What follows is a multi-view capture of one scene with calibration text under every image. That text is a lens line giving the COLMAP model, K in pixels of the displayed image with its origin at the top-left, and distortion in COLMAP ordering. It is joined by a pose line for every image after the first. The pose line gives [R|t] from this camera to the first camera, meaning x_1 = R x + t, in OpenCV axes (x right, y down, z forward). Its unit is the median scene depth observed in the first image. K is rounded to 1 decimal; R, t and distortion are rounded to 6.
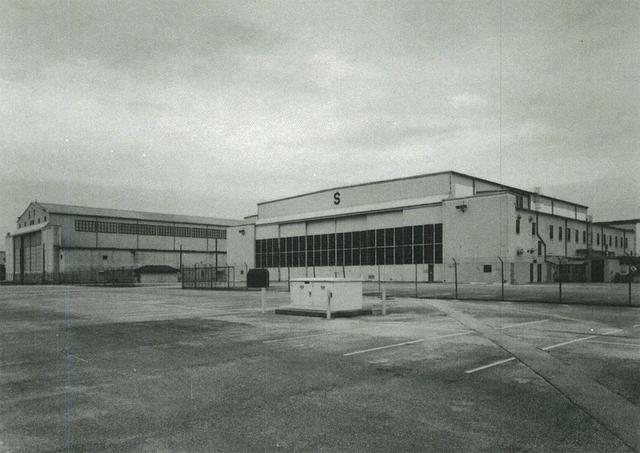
lens RADIAL K [[511.8, 0, 320.9], [0, 511.8, 268.2], [0, 0, 1]] dist [-0.001131, -0.000984]
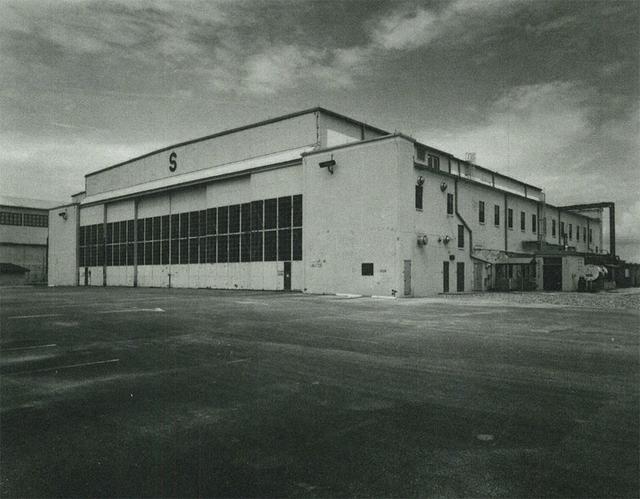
lens RADIAL K [[526.1, 0, 321.2], [0, 526.1, 260.8], [0, 0, 1]] dist [-0.018165, -0.000916]
pose [[0.997347, 0.005095, 0.072616, 0.188728], [-0.004076, 0.999891, -0.014167, -0.000282], [-0.072681, 0.013834, 0.997259, 0.336980]]
